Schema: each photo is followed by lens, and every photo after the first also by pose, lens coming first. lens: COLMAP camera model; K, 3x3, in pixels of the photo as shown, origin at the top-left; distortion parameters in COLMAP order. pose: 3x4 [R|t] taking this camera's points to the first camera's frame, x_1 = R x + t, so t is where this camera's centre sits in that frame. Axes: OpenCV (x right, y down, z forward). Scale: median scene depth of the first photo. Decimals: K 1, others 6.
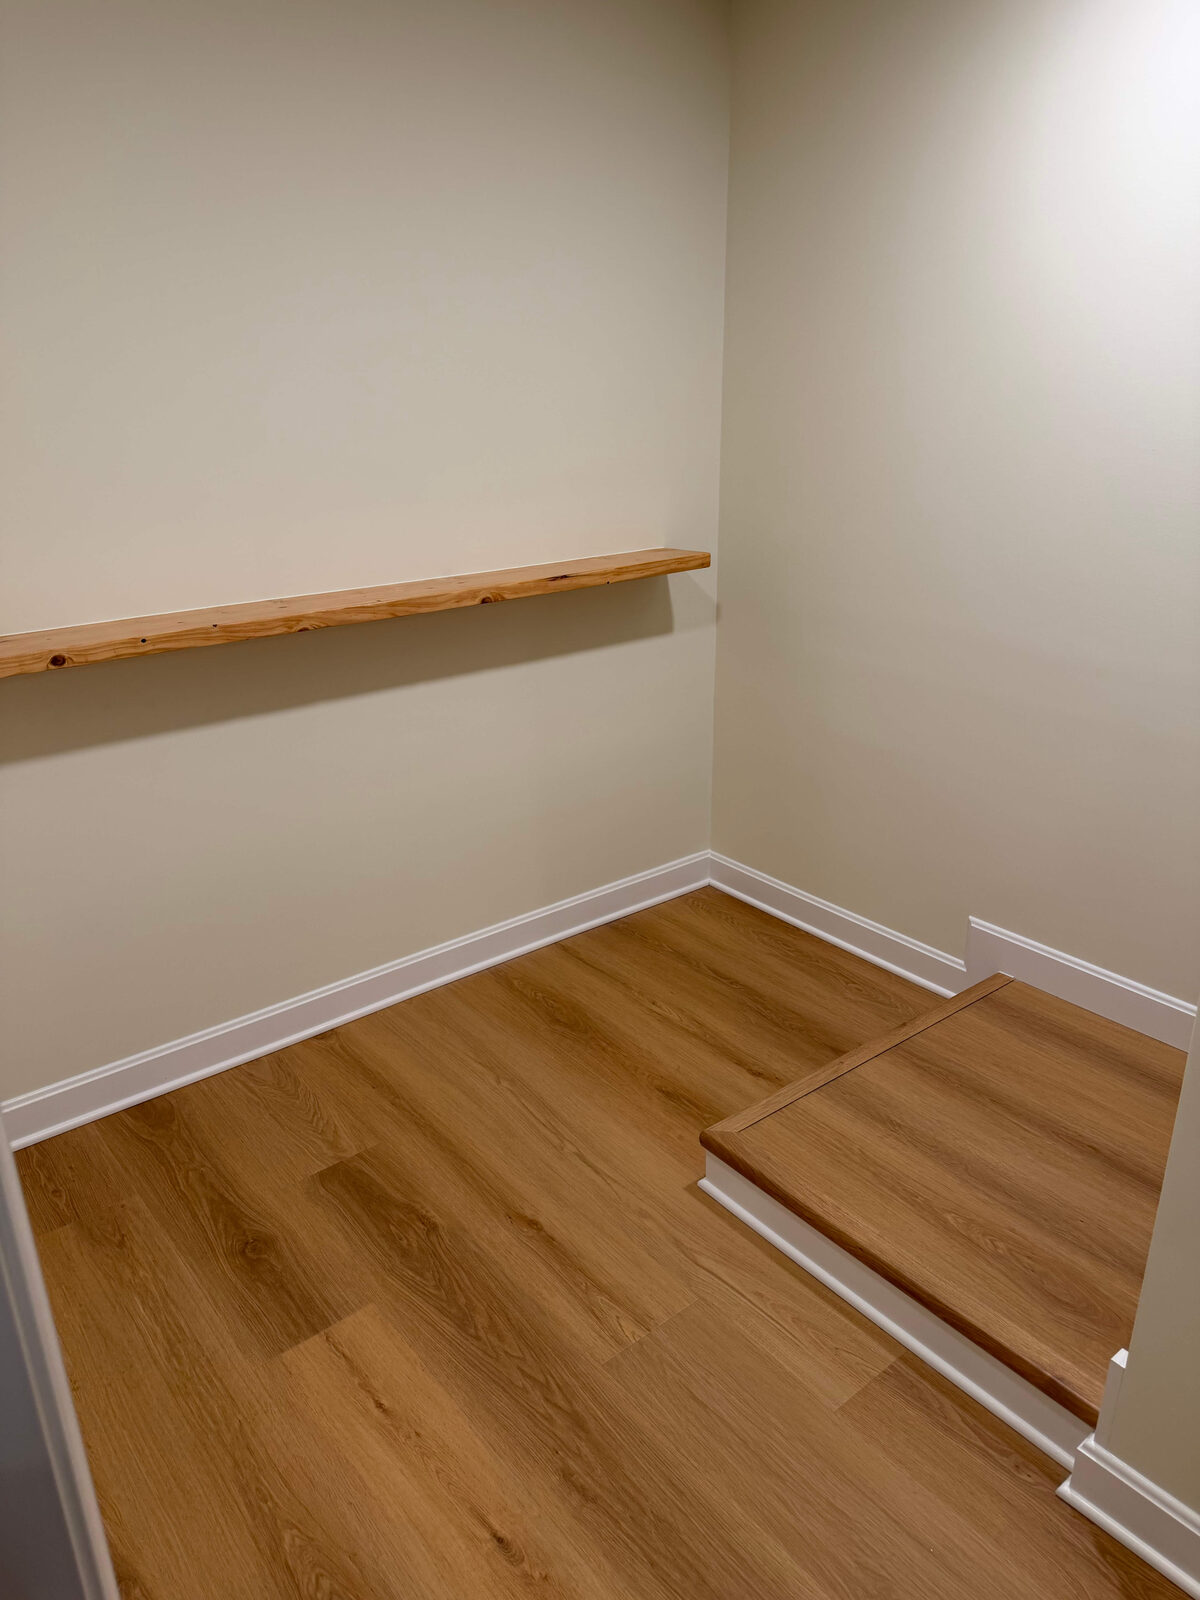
lens RADIAL K [[1168.6, 0, 601.2], [0, 1168.6, 799.9], [0, 0, 1]] dist [0.035387, -0.033629]
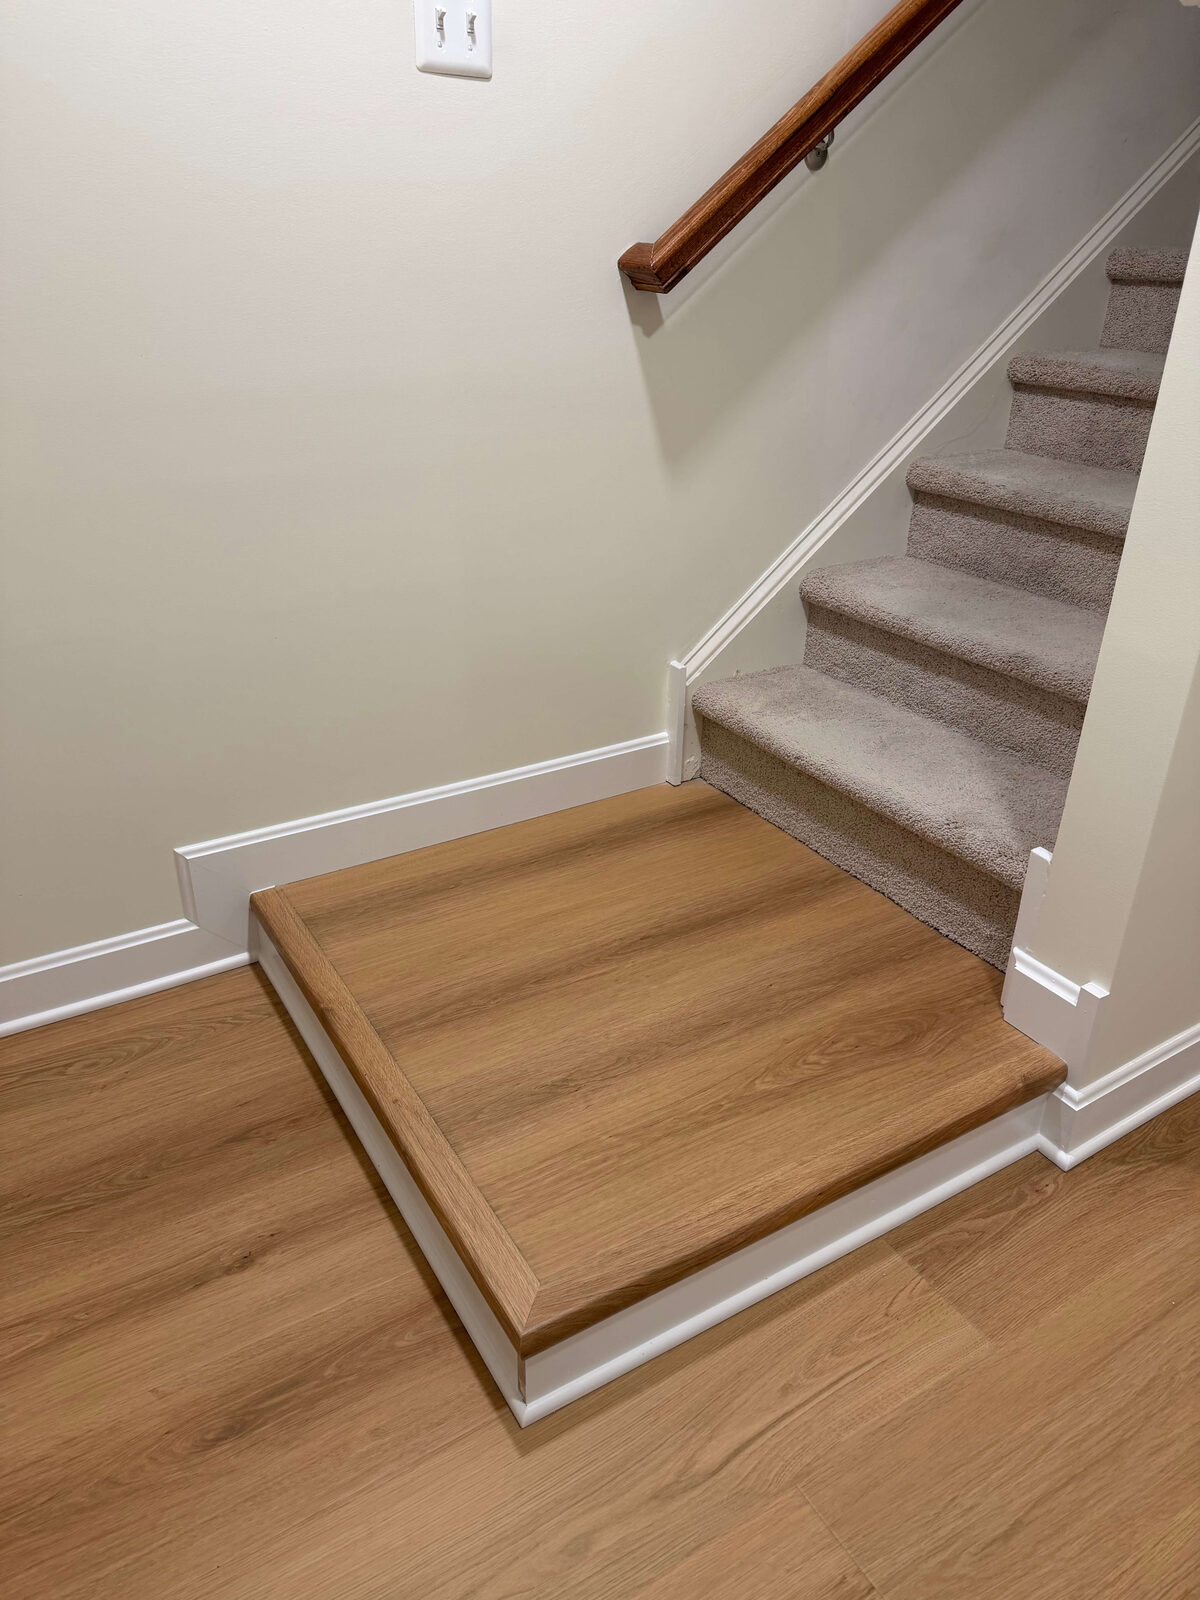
lens RADIAL K [[1168.6, 0, 594.4], [0, 1168.6, 797.9], [0, 0, 1]] dist [0.035387, -0.033629]
pose [[0.111286, -0.427297, 0.897236, -0.295263], [0.338988, 0.865018, 0.369908, -0.111116], [-0.934185, 0.262987, 0.241113, 0.846583]]
